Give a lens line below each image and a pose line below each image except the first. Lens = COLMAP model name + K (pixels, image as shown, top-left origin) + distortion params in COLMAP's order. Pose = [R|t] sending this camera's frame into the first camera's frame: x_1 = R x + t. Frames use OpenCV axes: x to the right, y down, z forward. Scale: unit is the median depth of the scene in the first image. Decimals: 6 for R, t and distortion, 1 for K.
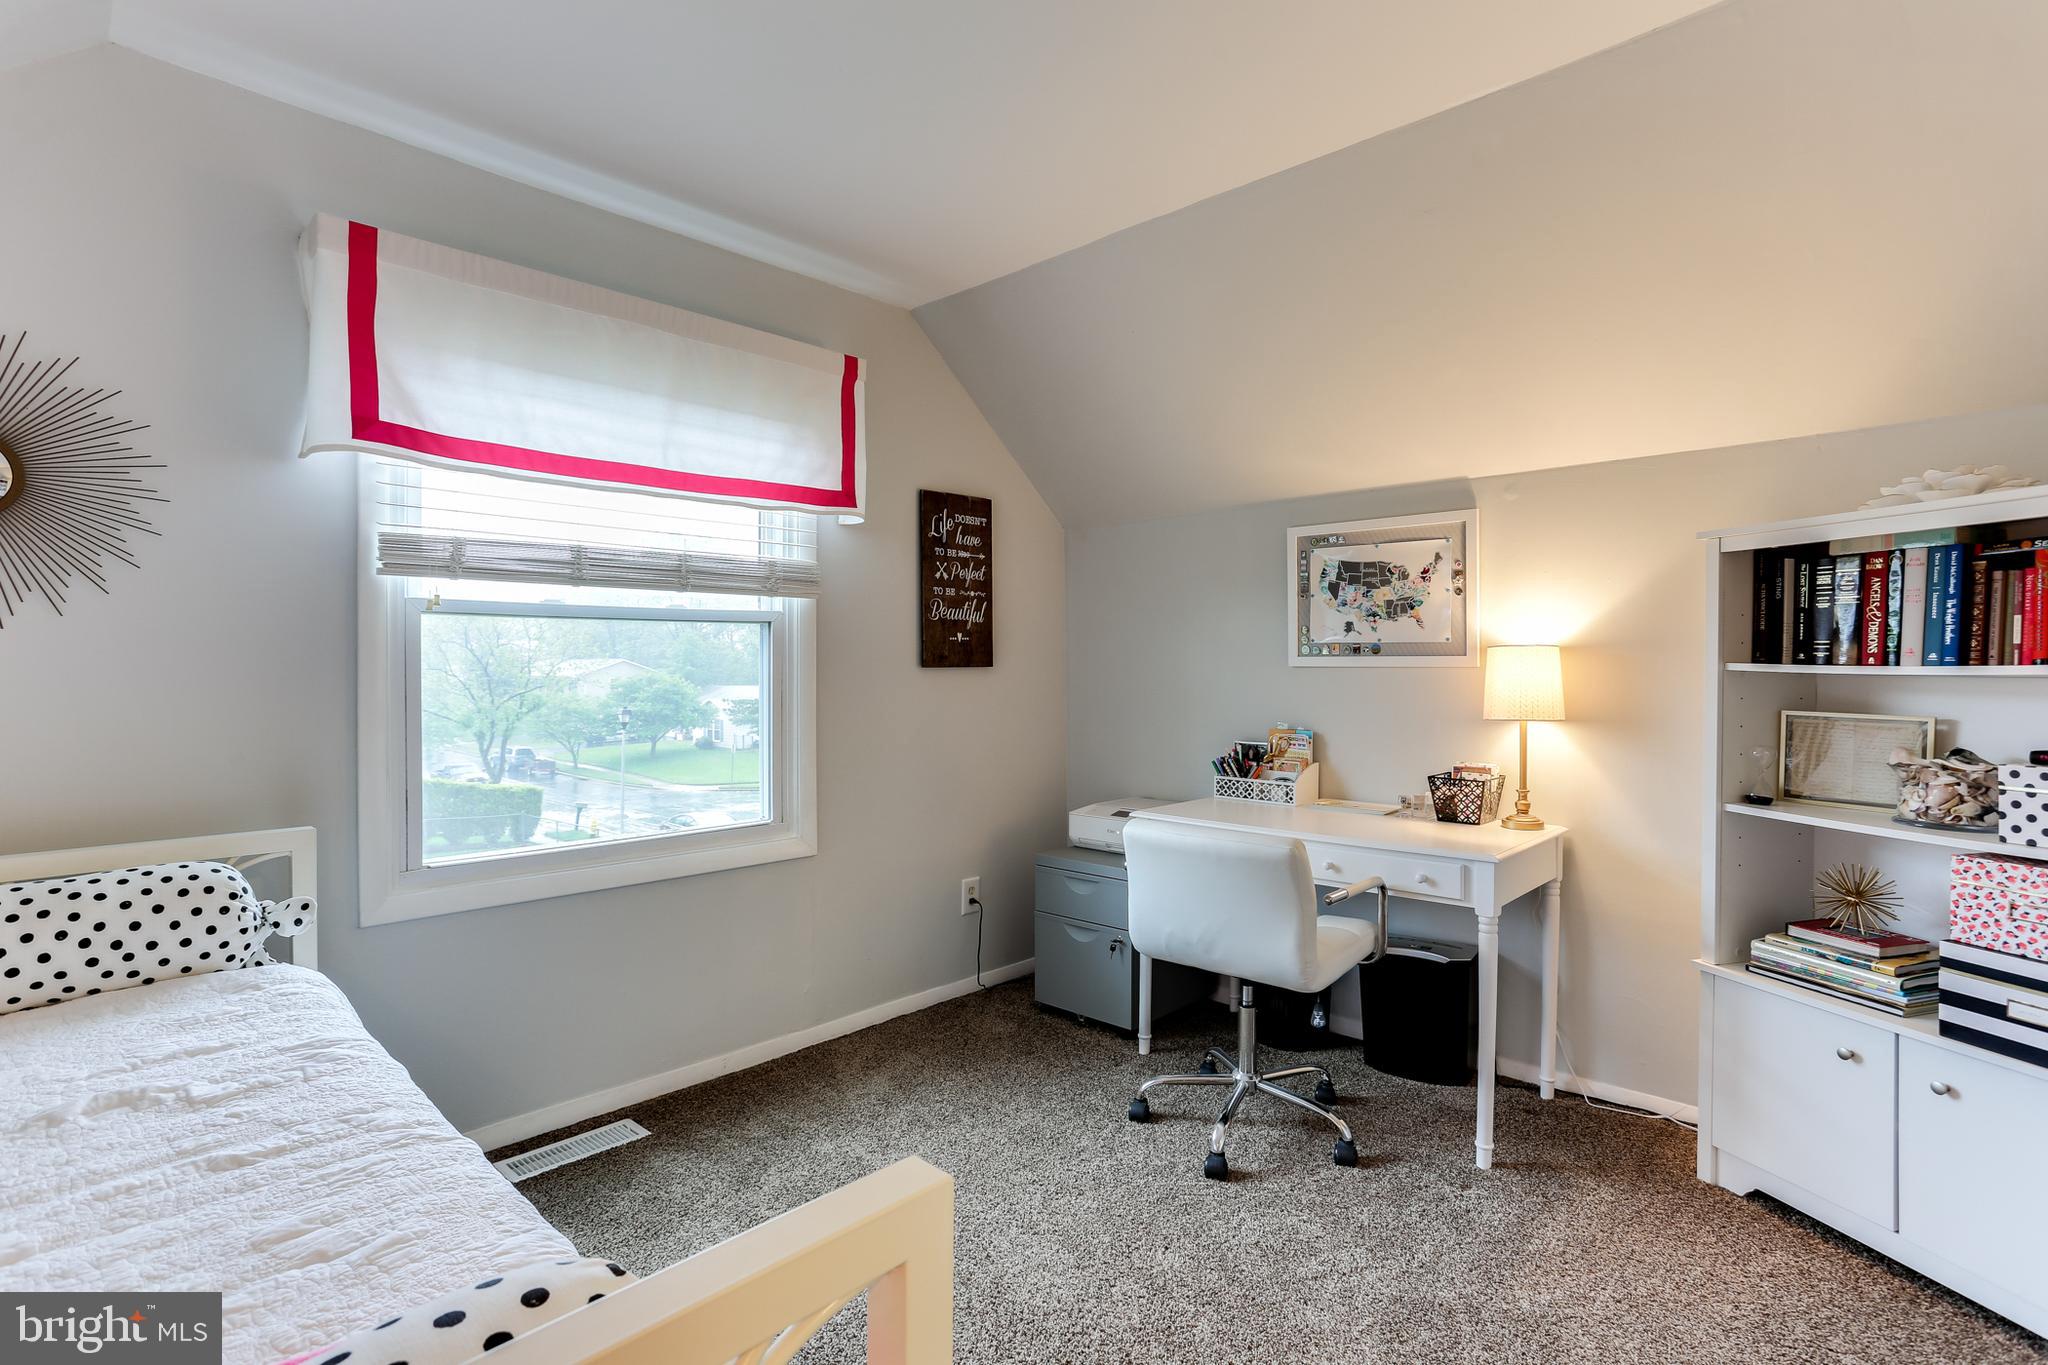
lens RADIAL K [[995.1, 0, 1028.4], [0, 995.1, 670.9], [0, 0, 1]] dist [-0.047213, 0.031720]
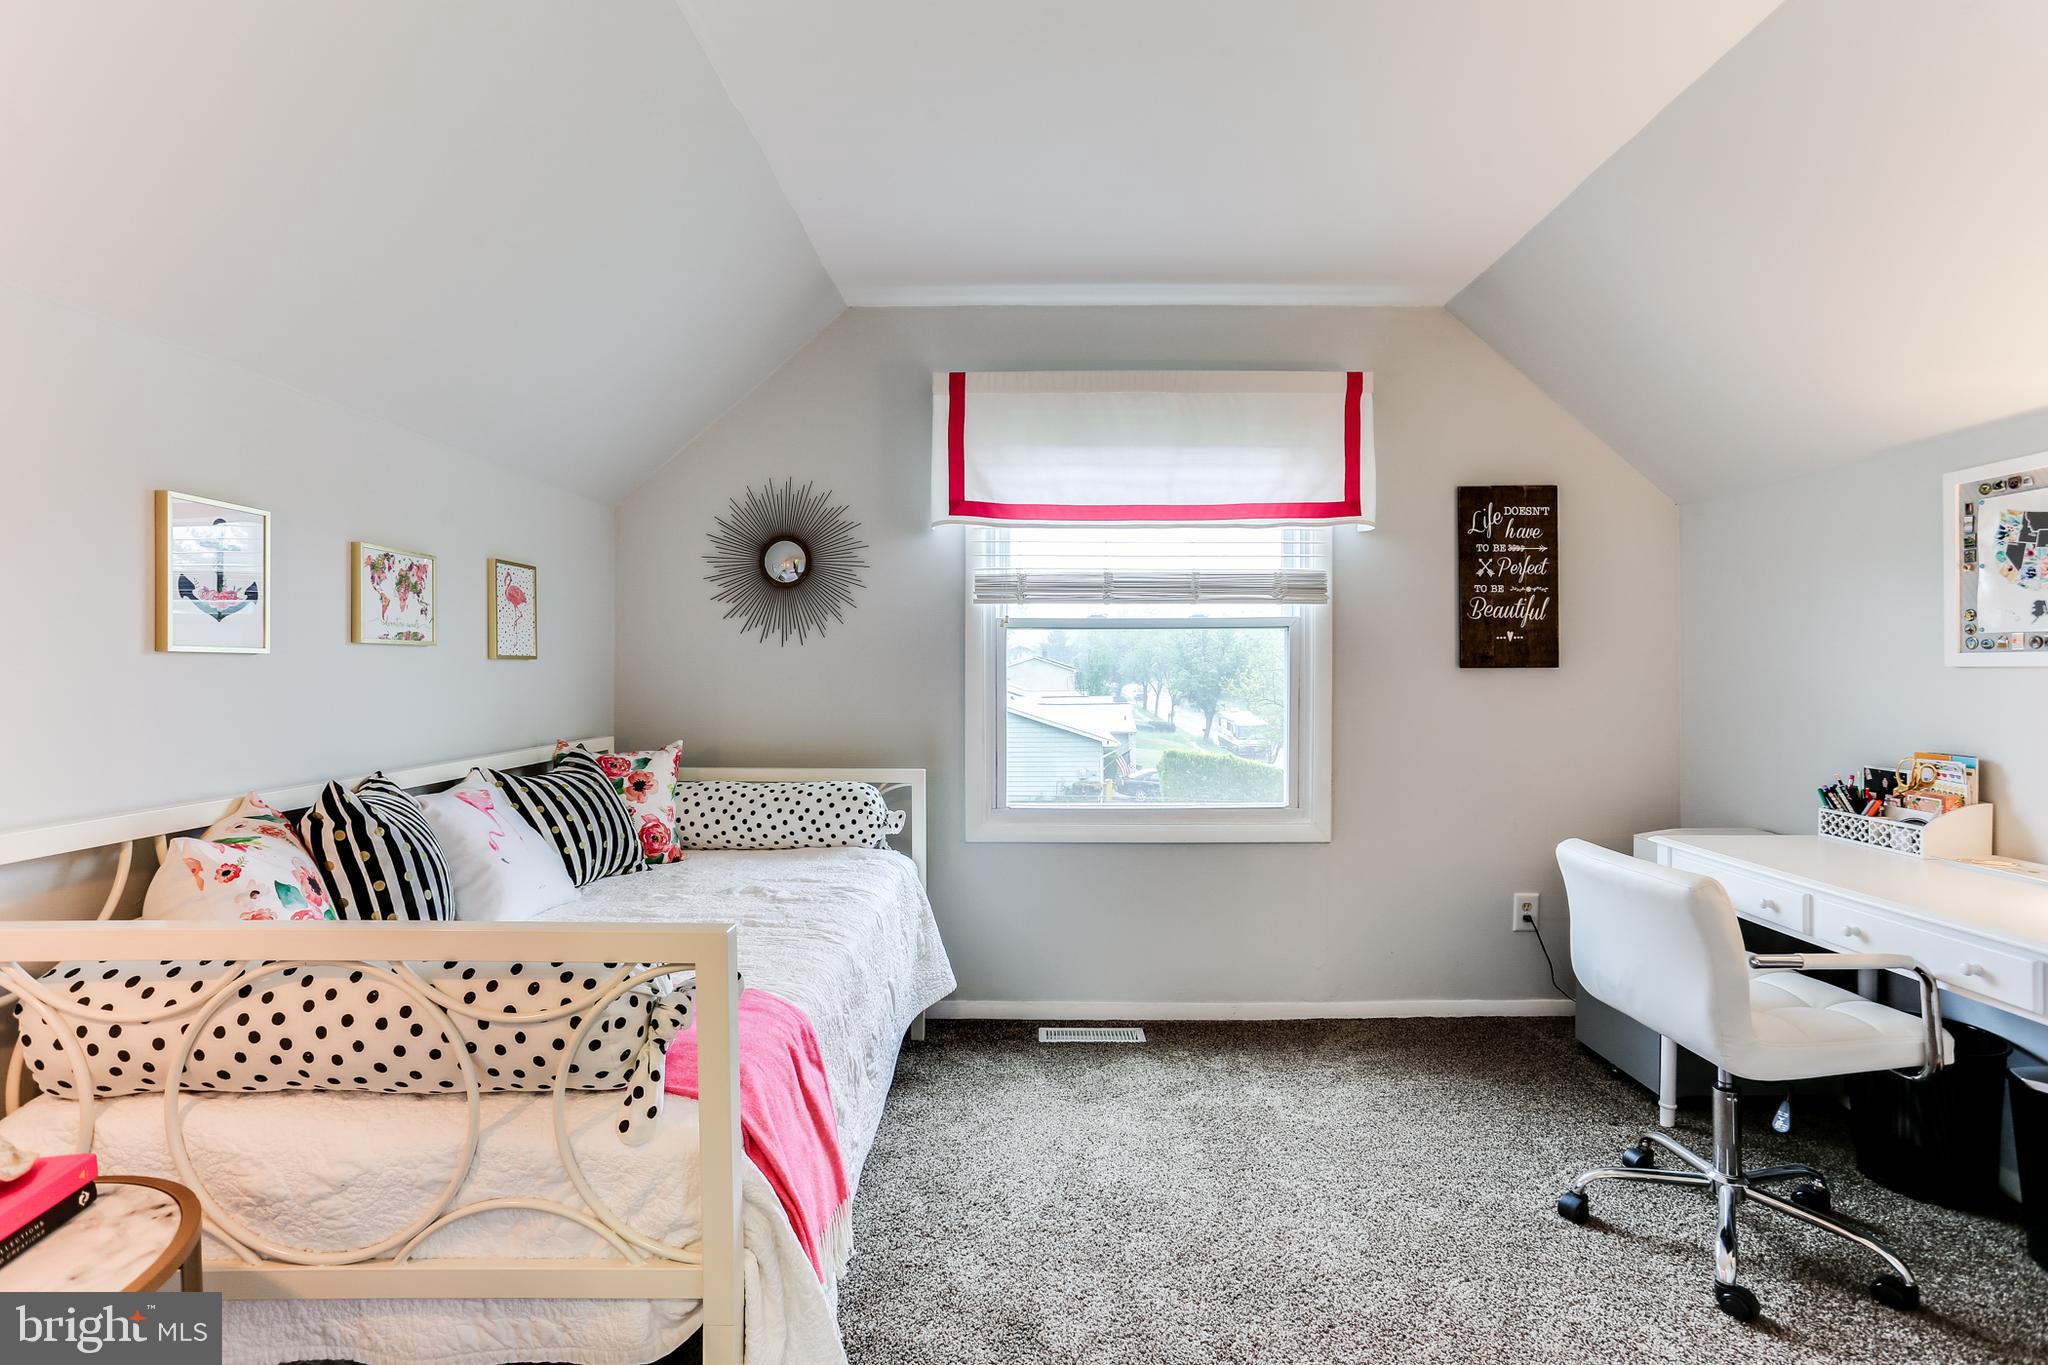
lens RADIAL K [[995.1, 0, 1028.4], [0, 995.1, 670.9], [0, 0, 1]] dist [-0.047213, 0.031720]
pose [[0.680000, 0.001896, -0.733210, 0.353180], [-0.004856, 0.999986, -0.001917, 0.003582], [0.733196, 0.004864, 0.680000, 0.030829]]
